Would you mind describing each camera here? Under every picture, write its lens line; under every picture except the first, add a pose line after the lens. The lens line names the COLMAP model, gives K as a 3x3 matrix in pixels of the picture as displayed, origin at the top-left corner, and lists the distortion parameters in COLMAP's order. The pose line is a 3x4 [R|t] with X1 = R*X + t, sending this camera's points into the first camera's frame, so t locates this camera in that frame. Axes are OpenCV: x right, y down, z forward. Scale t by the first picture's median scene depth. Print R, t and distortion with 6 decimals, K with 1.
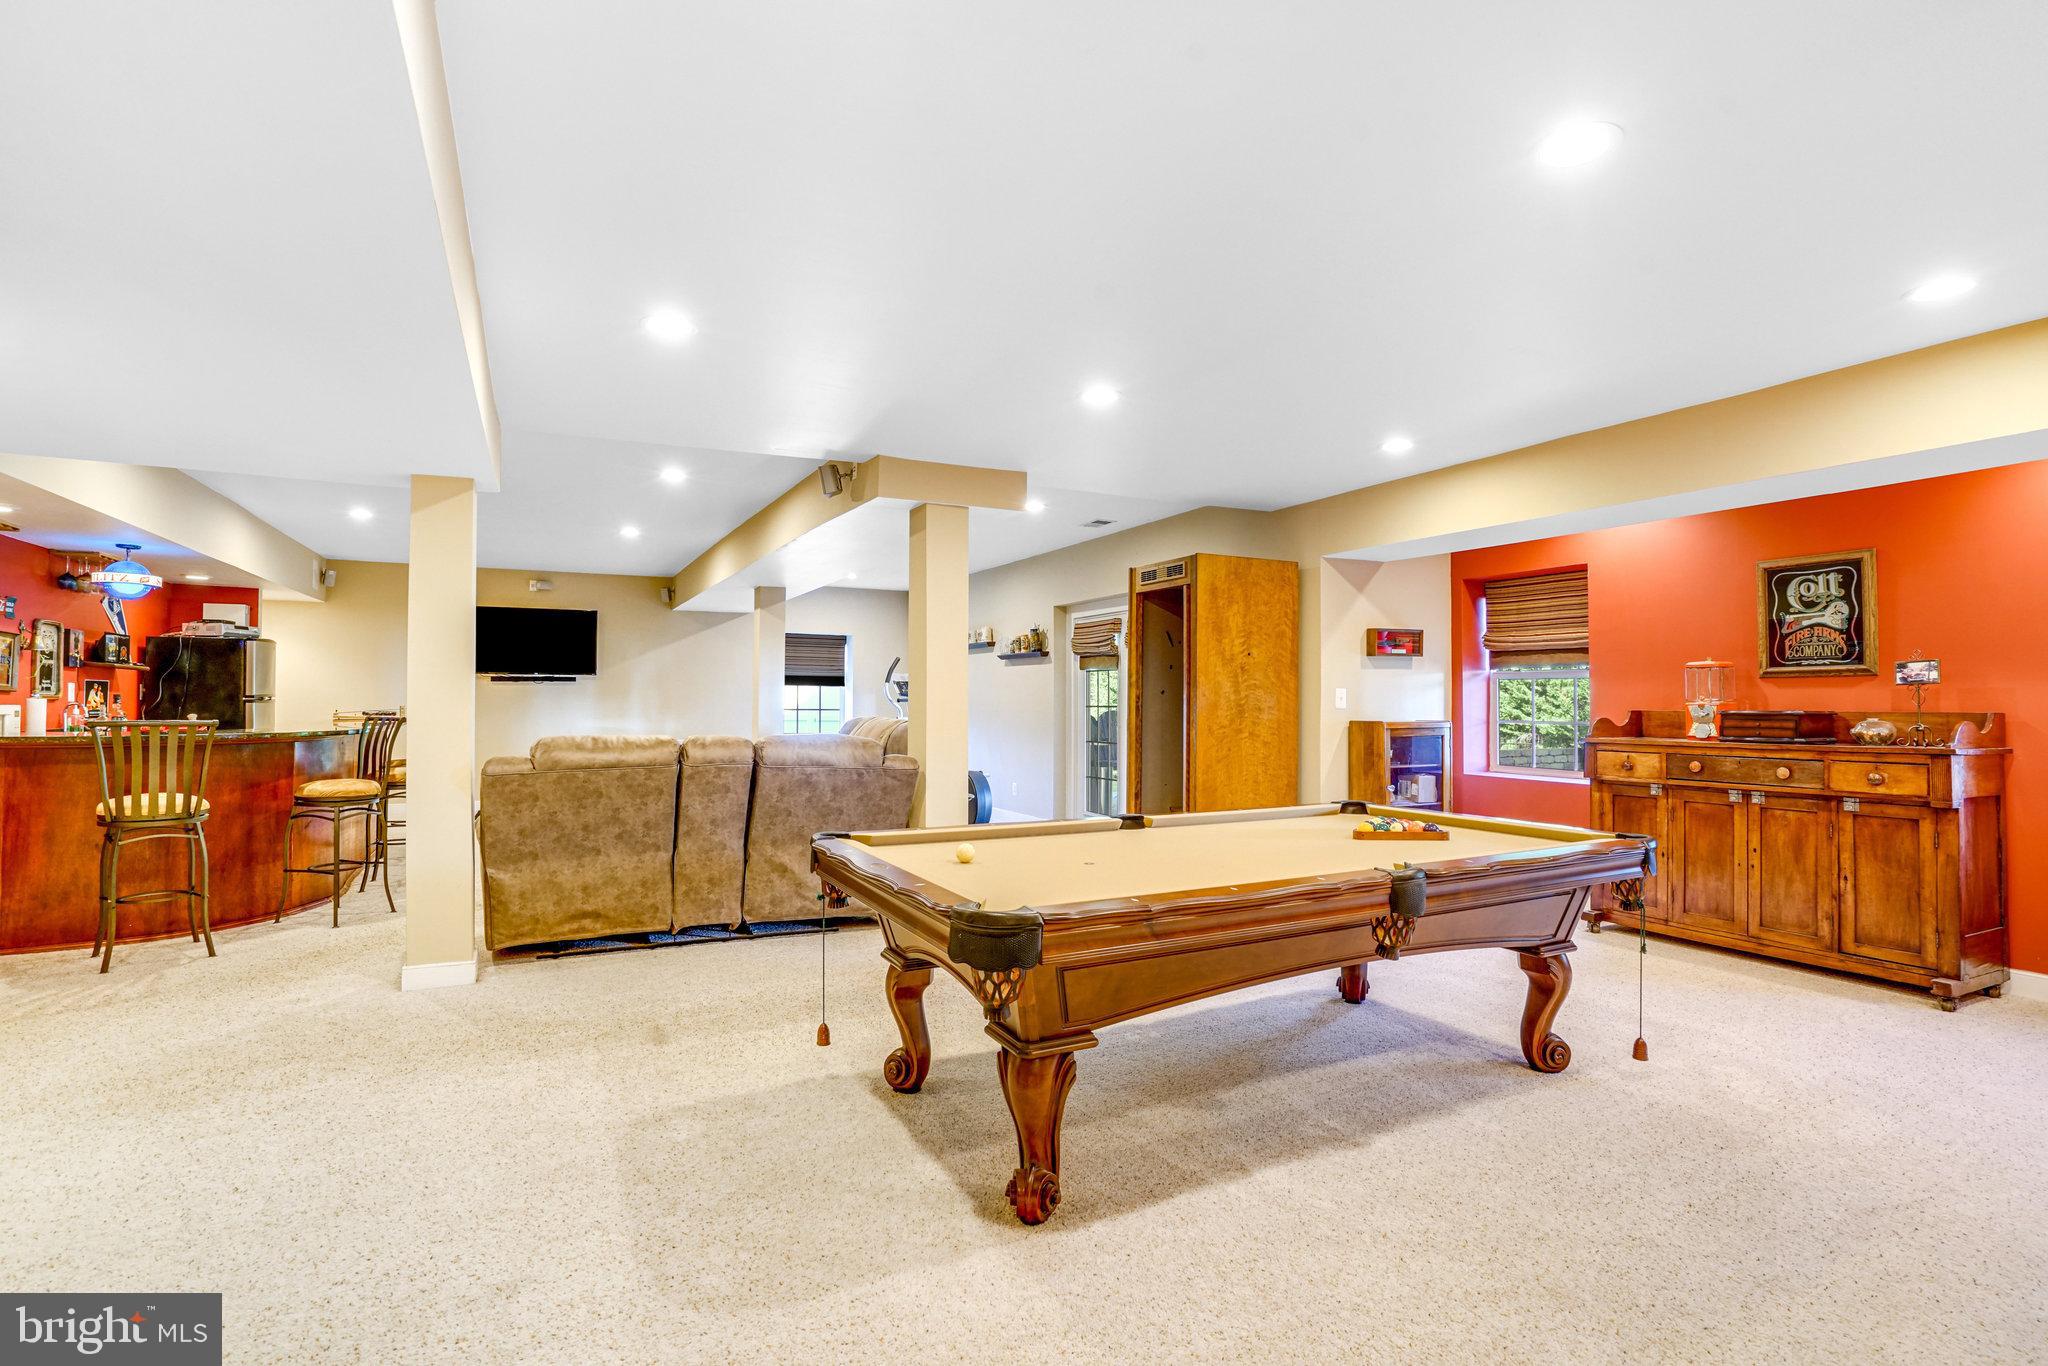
lens RADIAL K [[978.8, 0, 1024.0], [0, 978.8, 683.0], [0, 0, 1]] dist [-0.001158, -0.000037]
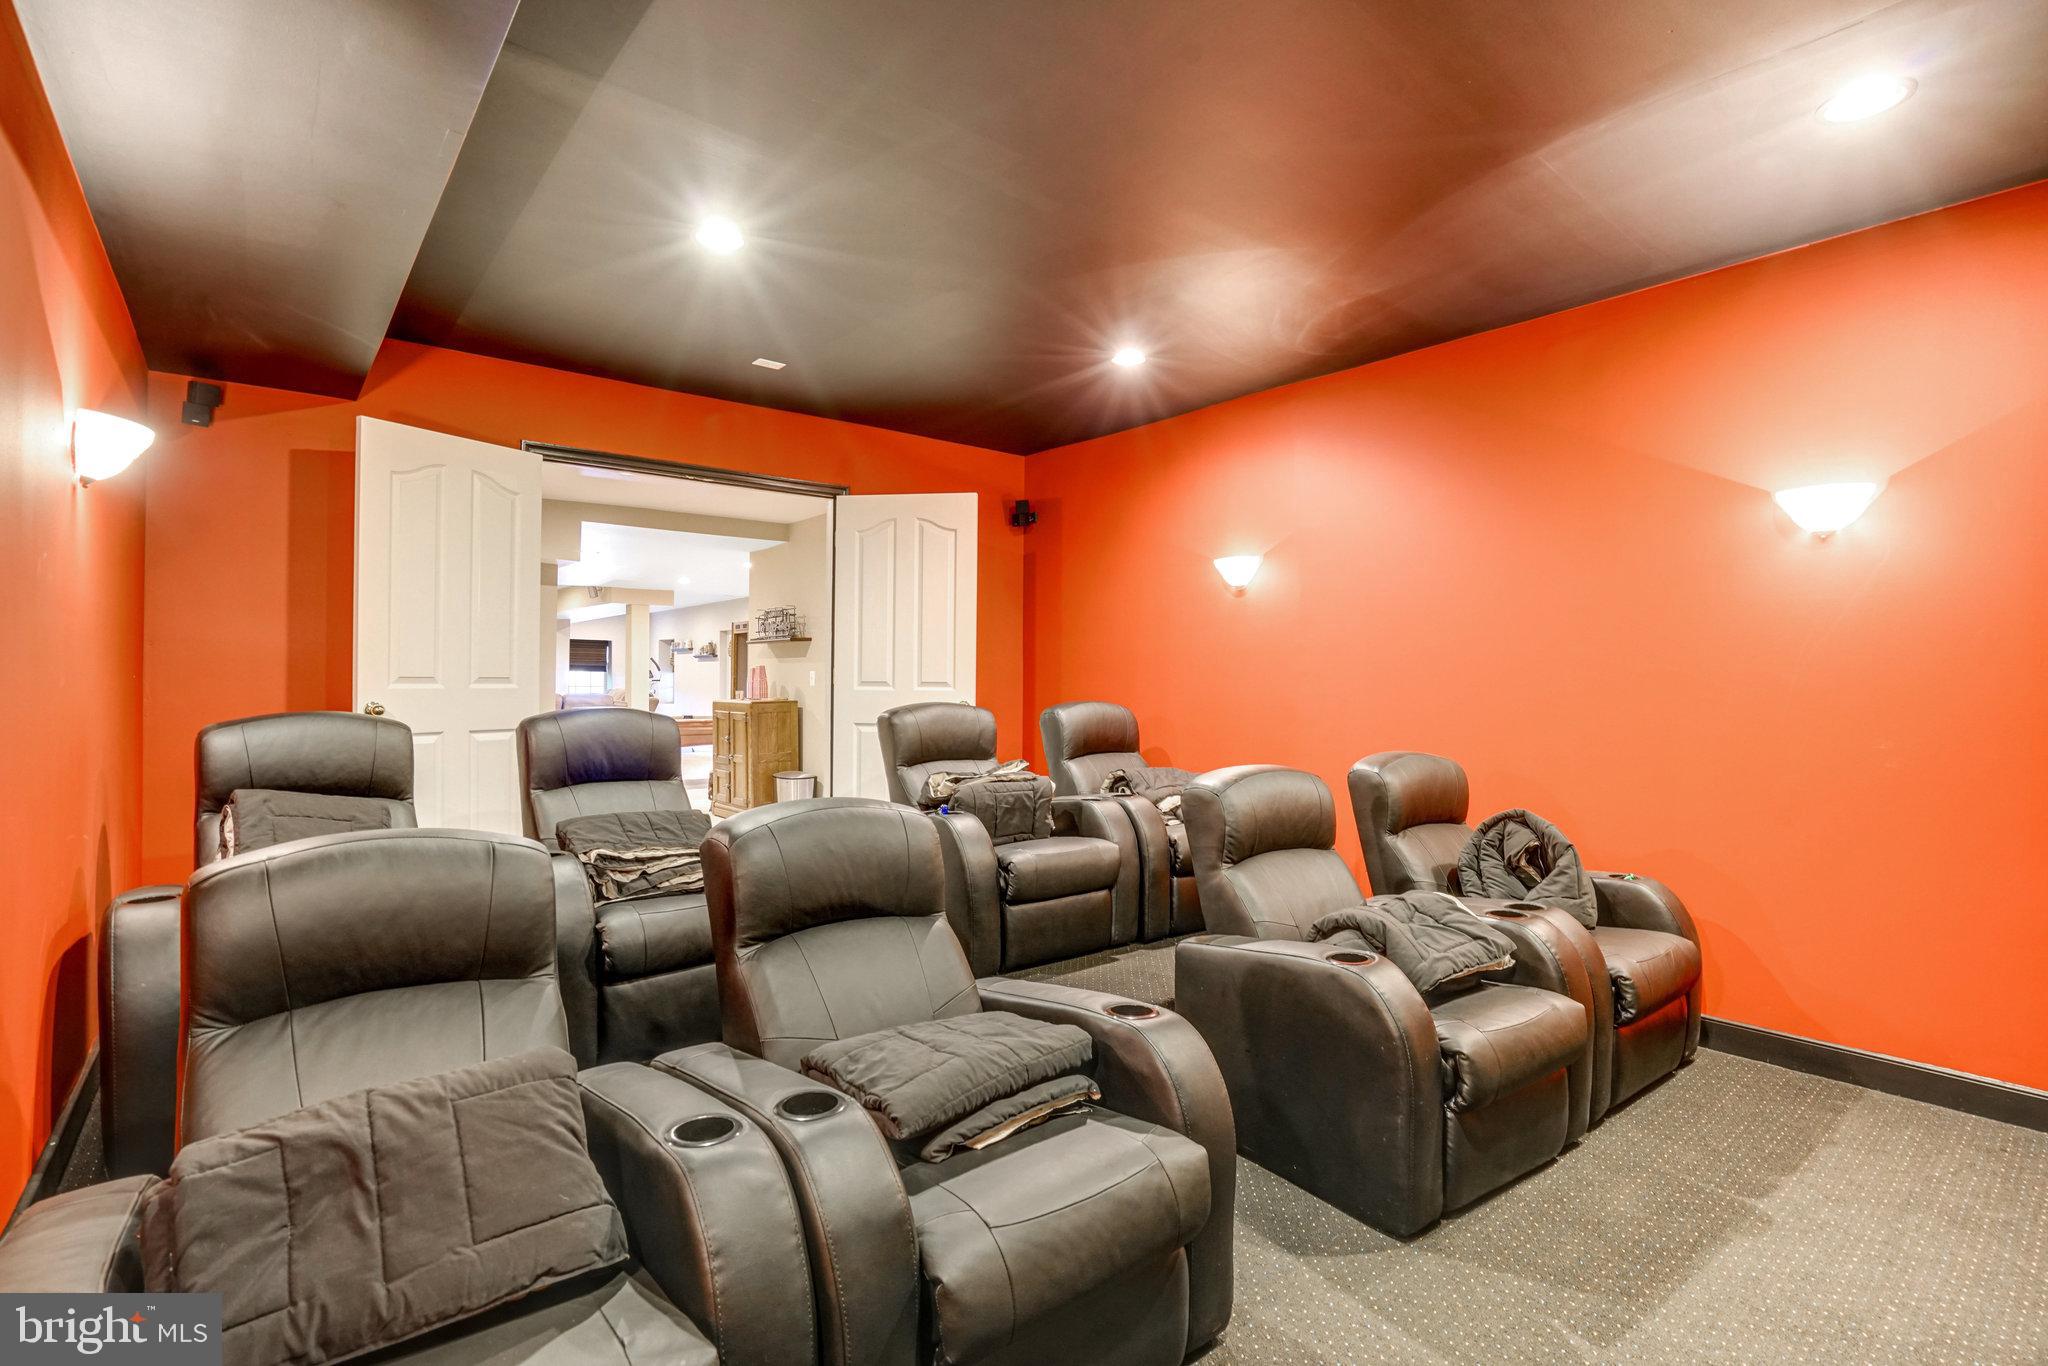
lens RADIAL K [[978.8, 0, 1024.0], [0, 978.8, 683.0], [0, 0, 1]] dist [-0.001158, -0.000037]
pose [[0.979187, -0.000051, 0.202960, 0.209022], [-0.003742, 0.999825, 0.018307, -0.012357], [-0.202926, -0.018686, 0.979016, -0.941084]]
